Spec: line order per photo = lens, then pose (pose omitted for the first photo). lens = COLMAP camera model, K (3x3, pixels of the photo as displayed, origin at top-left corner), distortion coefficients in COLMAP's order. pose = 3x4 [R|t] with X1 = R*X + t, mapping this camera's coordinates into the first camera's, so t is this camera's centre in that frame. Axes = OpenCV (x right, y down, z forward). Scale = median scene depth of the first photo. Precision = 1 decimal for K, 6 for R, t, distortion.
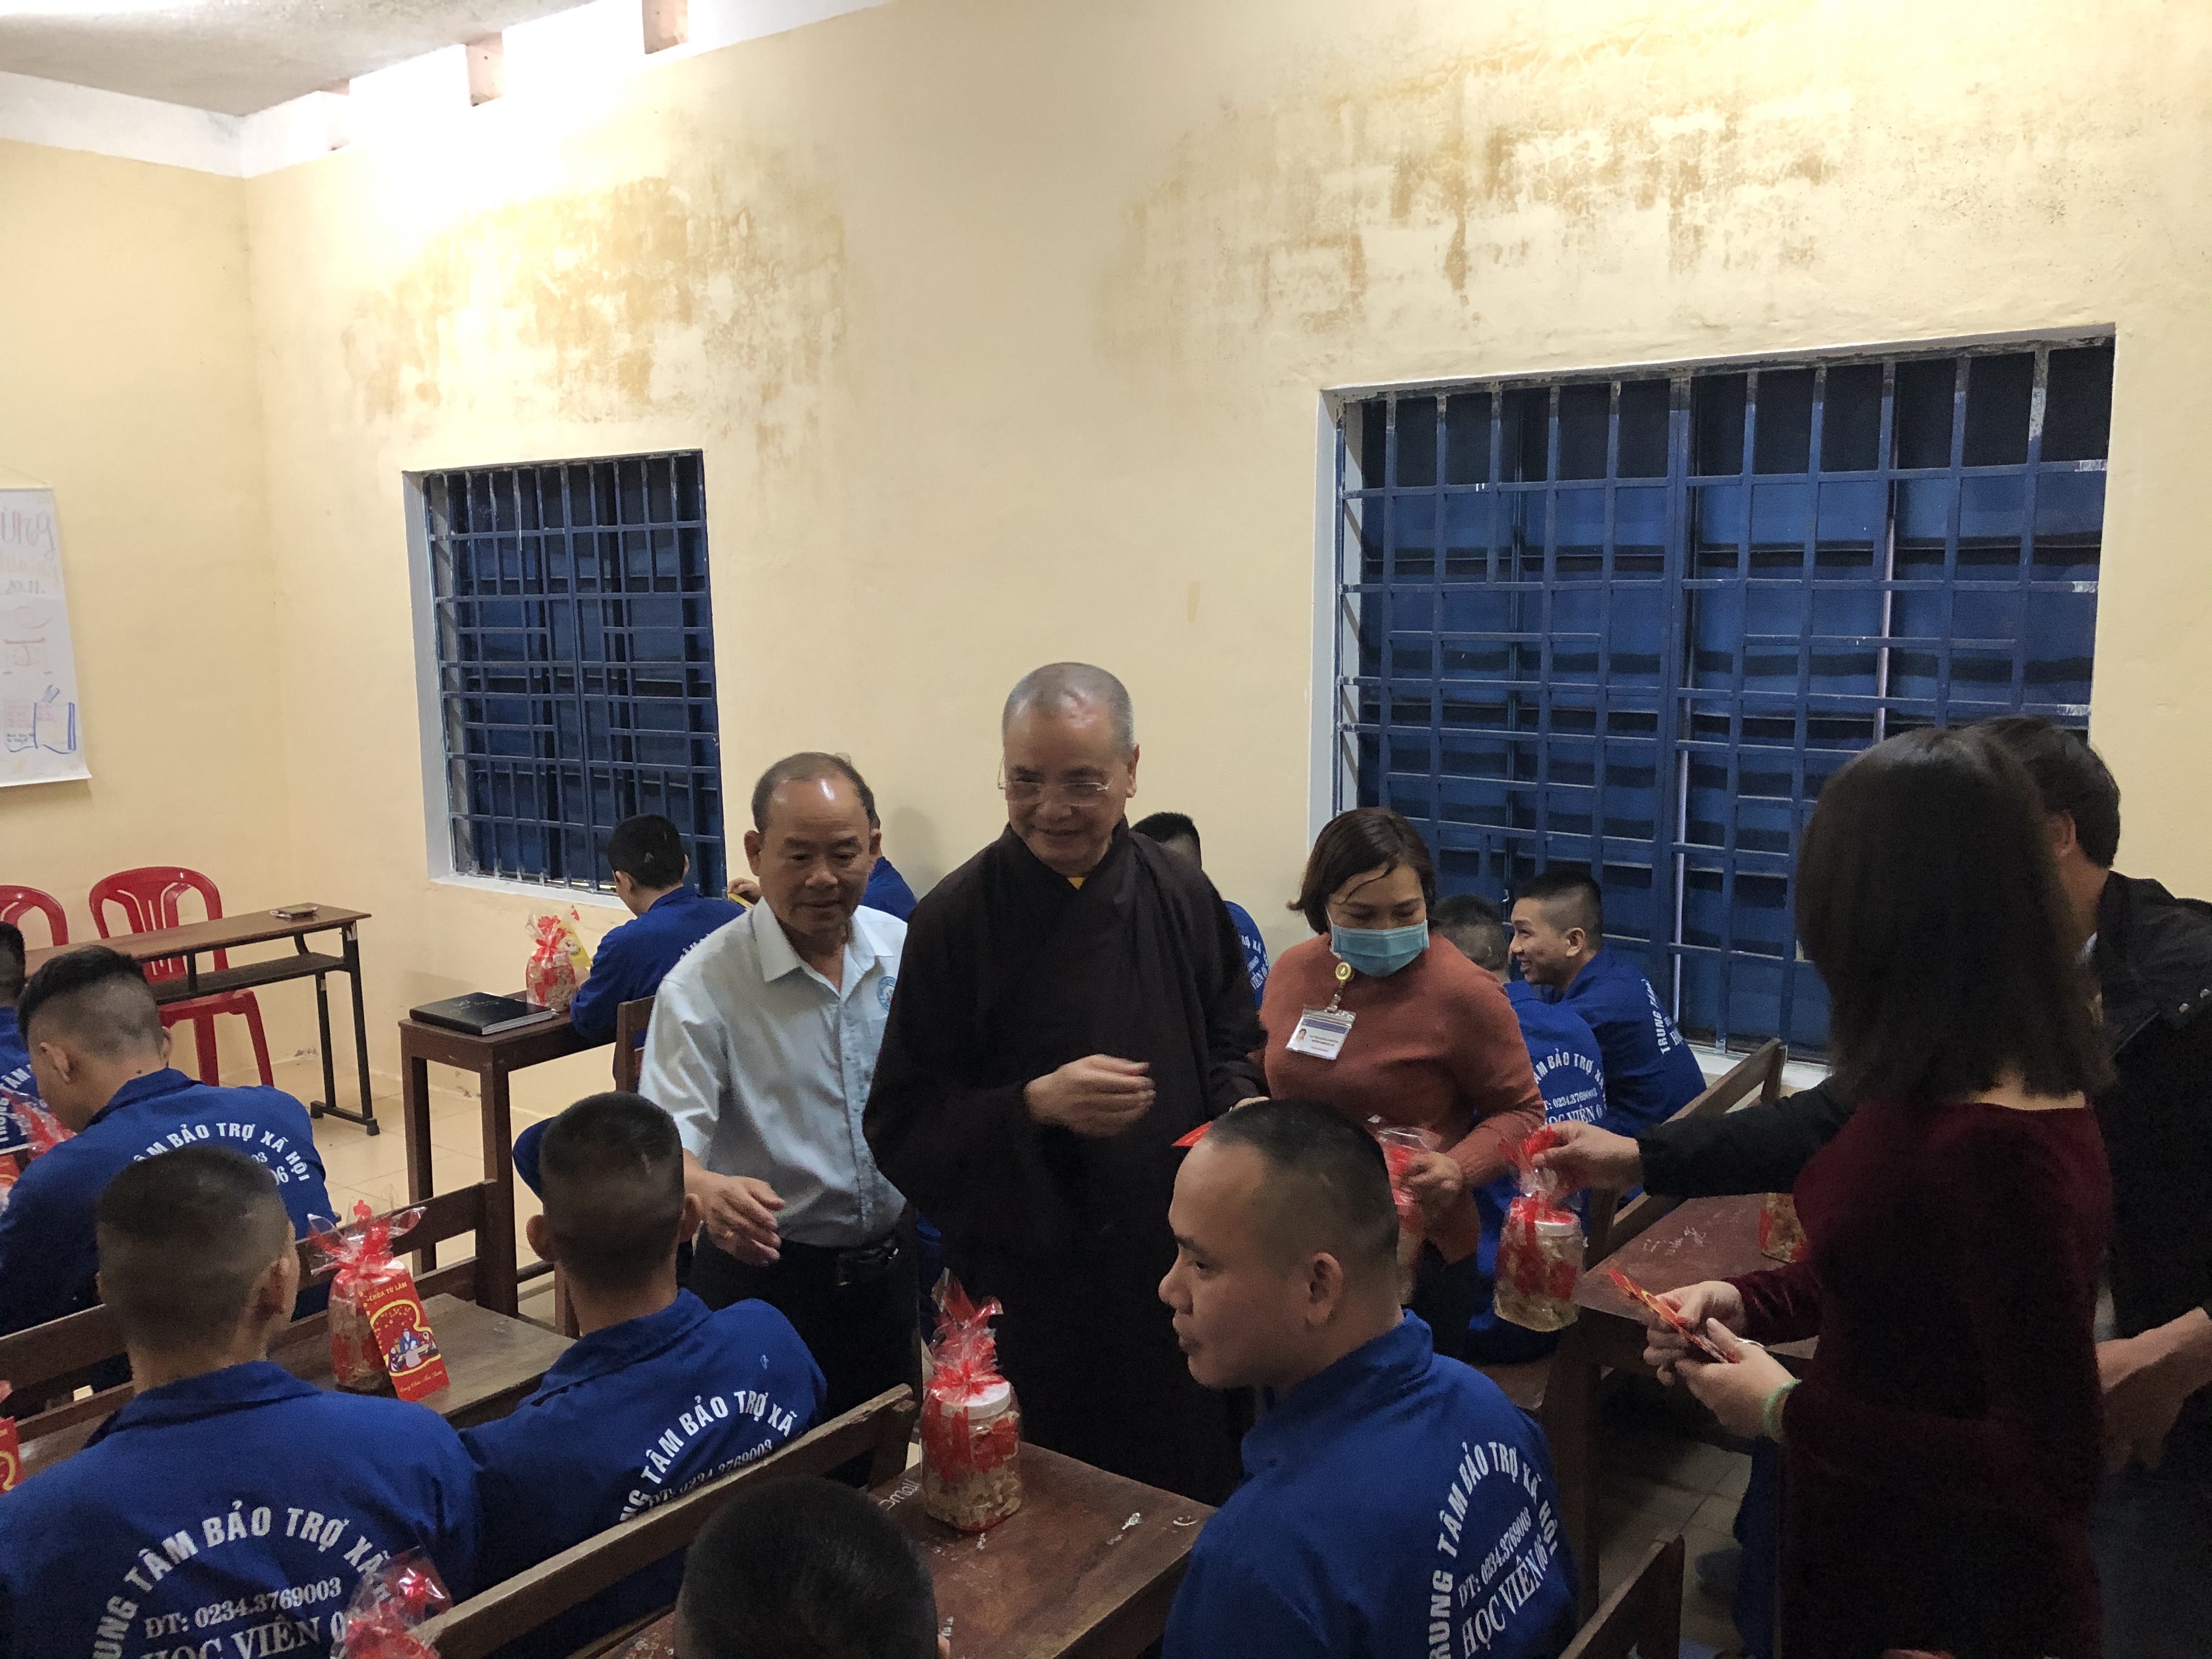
lens RADIAL K [[1848.2, 0, 1111.8], [0, 1848.2, 833.6], [0, 0, 1]] dist [0.003680, 0.031353]
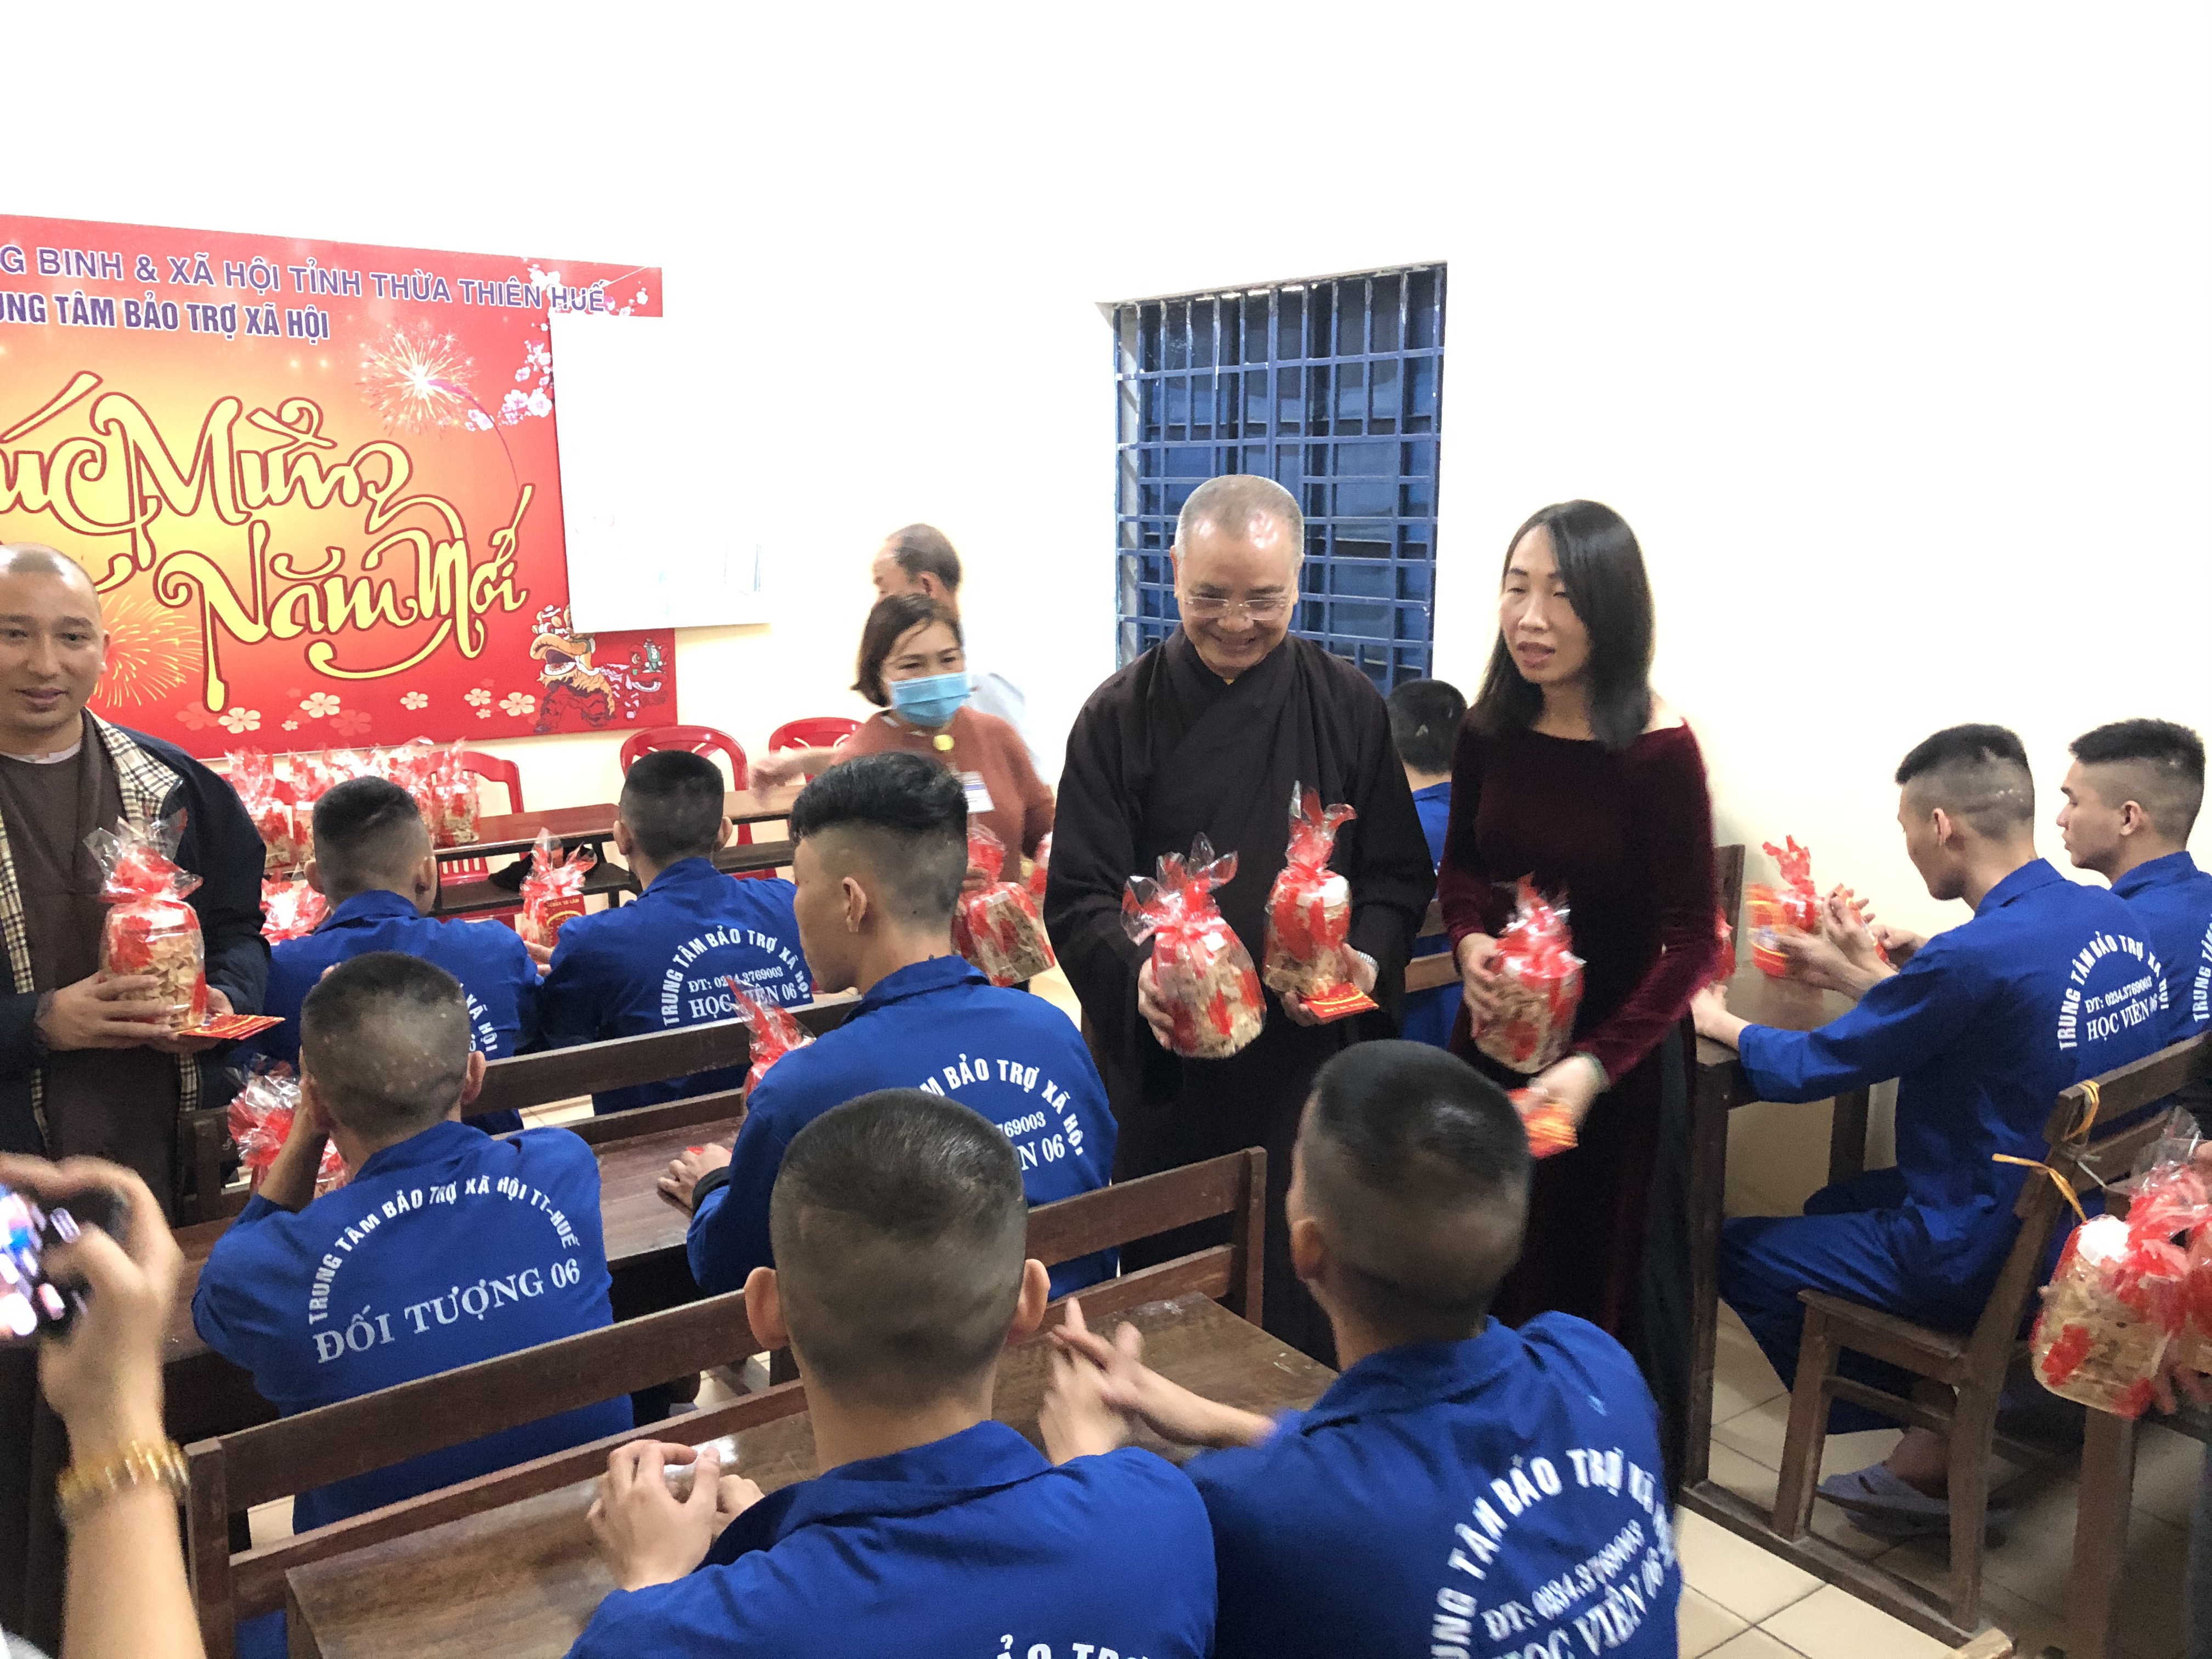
lens RADIAL K [[1848.2, 0, 1142.8], [0, 1848.2, 838.4], [0, 0, 1]] dist [0.003680, 0.031353]
pose [[0.958302, 0.078280, -0.274826, -0.091702], [-0.062871, 0.995938, 0.064451, 0.008894], [0.278755, -0.044485, 0.959331, 0.120906]]
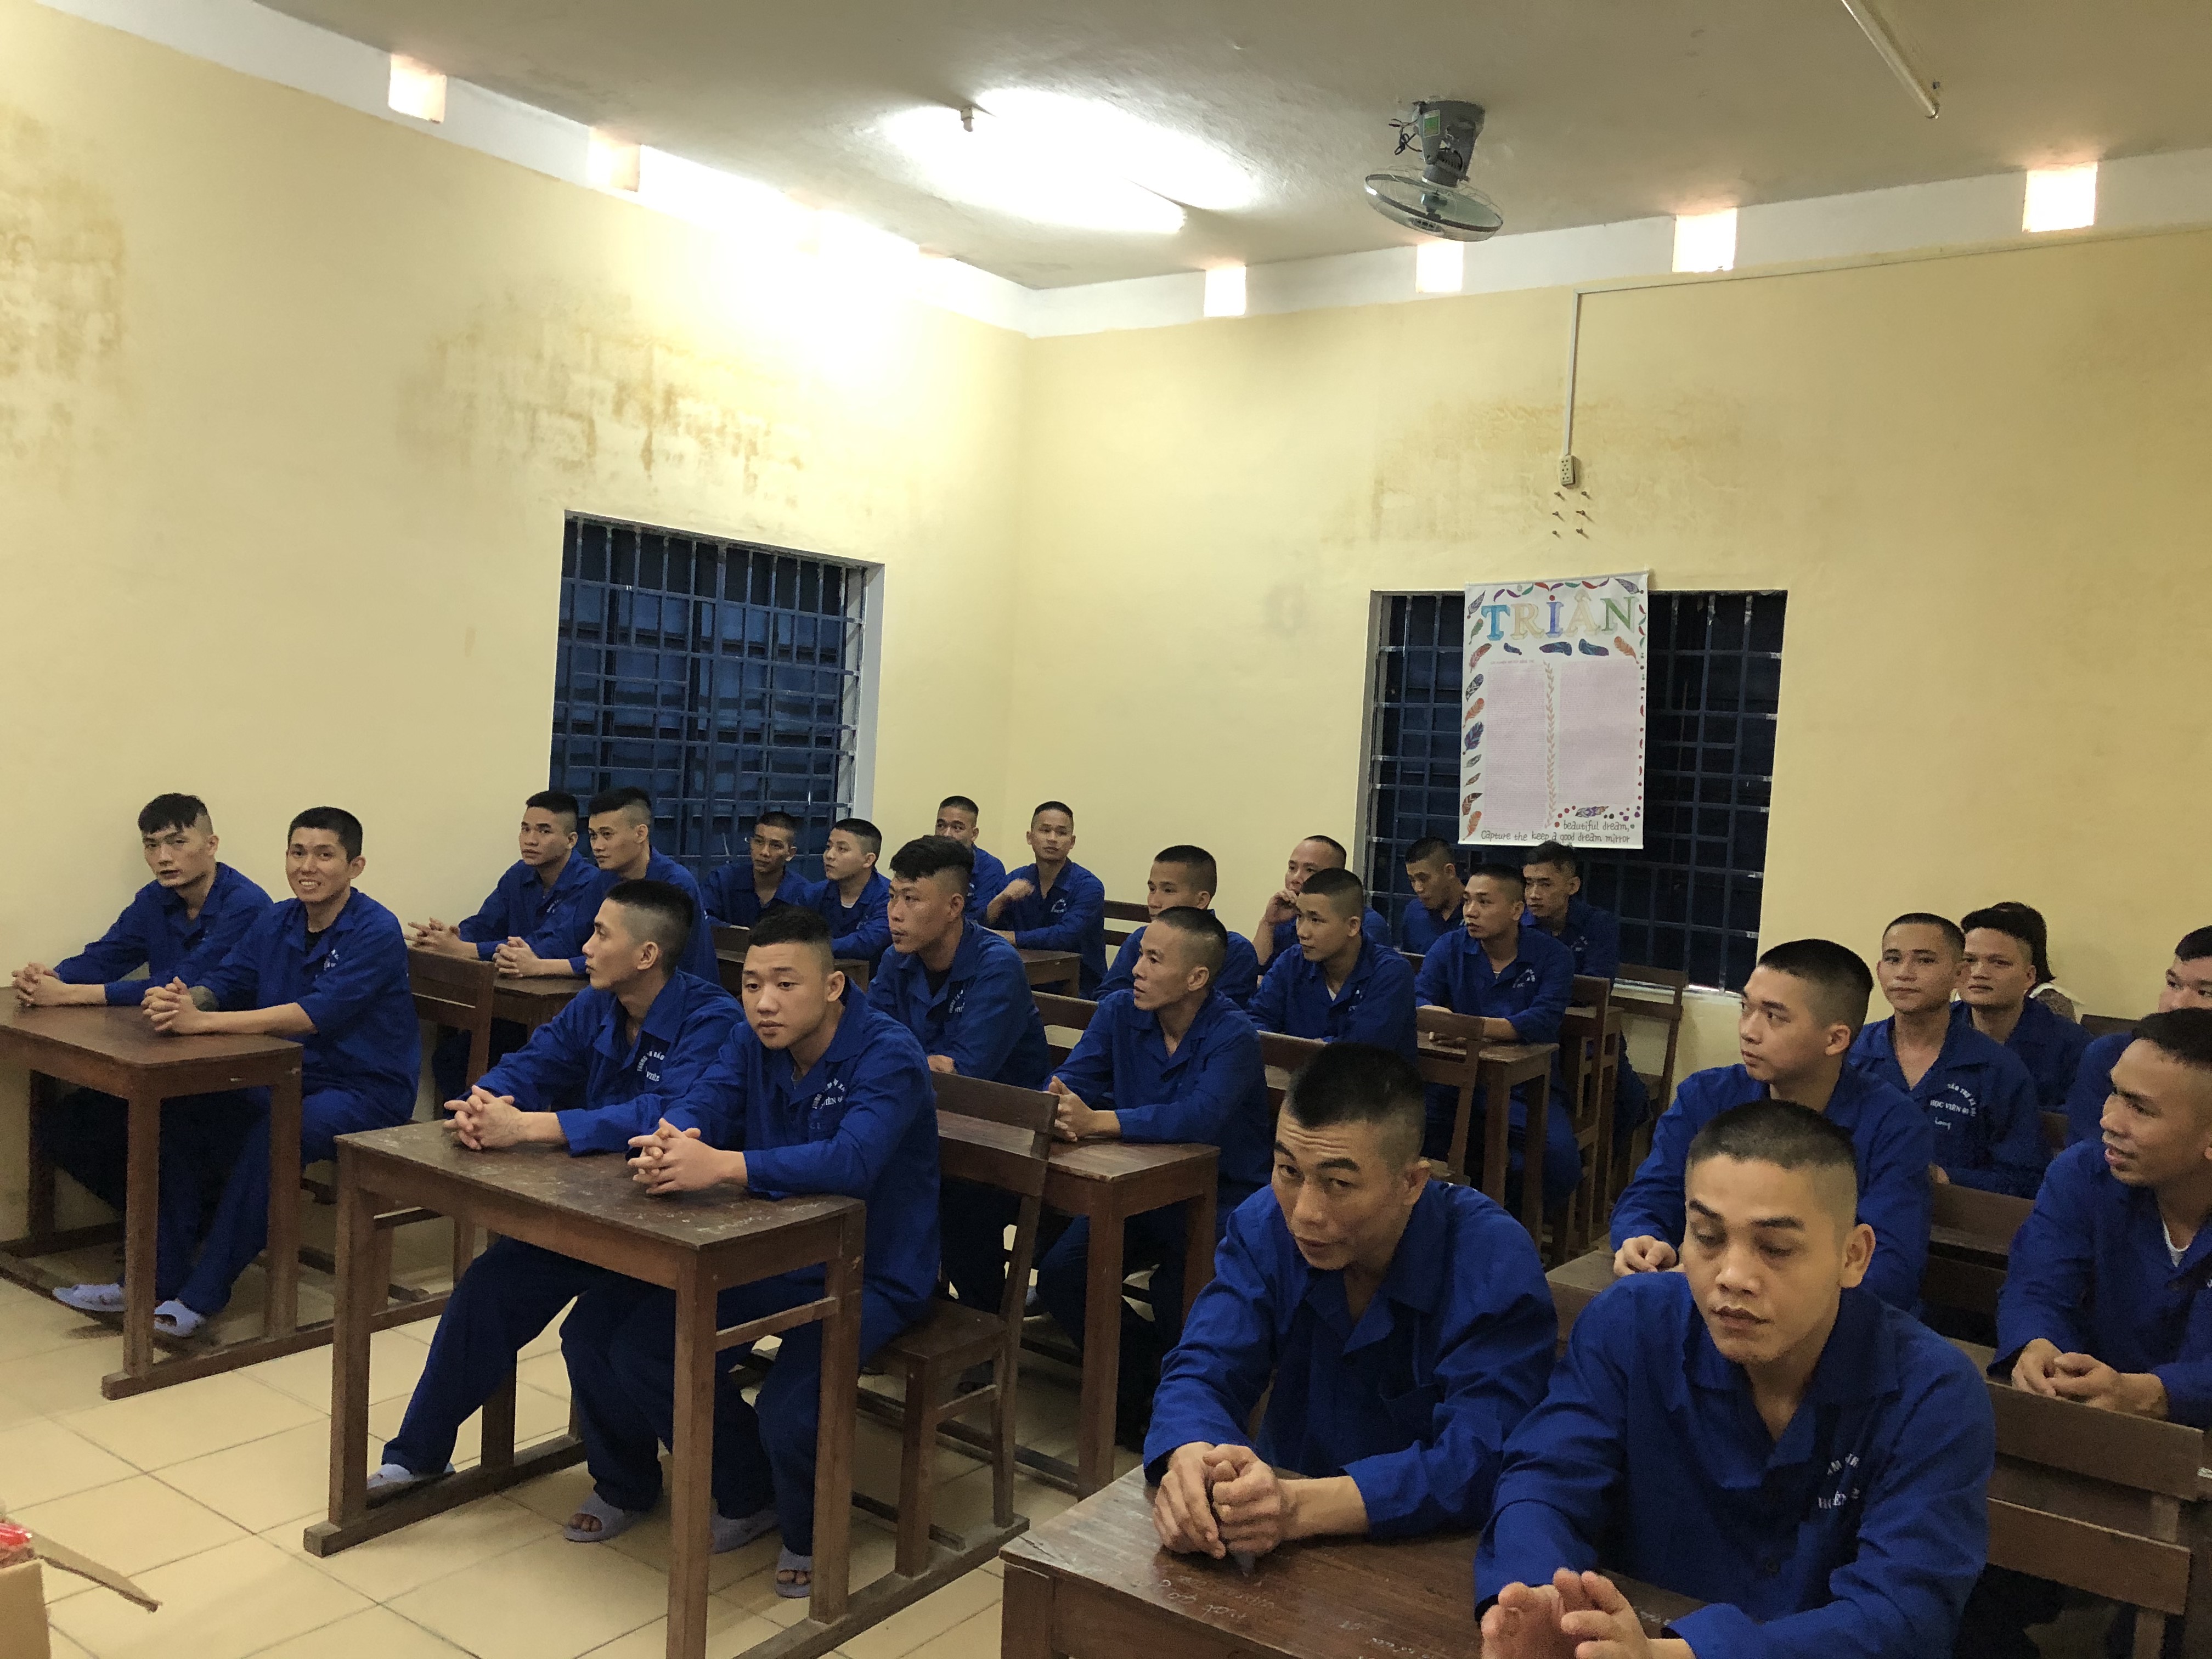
lens RADIAL K [[1848.2, 0, 1032.4], [0, 1848.2, 824.0], [0, 0, 1]] dist [0.003680, 0.031353]
pose [[-0.001490, -0.038934, 0.999241, -1.395342], [0.074547, 0.996457, 0.038937, -0.016281], [-0.997216, 0.074548, 0.001418, 0.636949]]
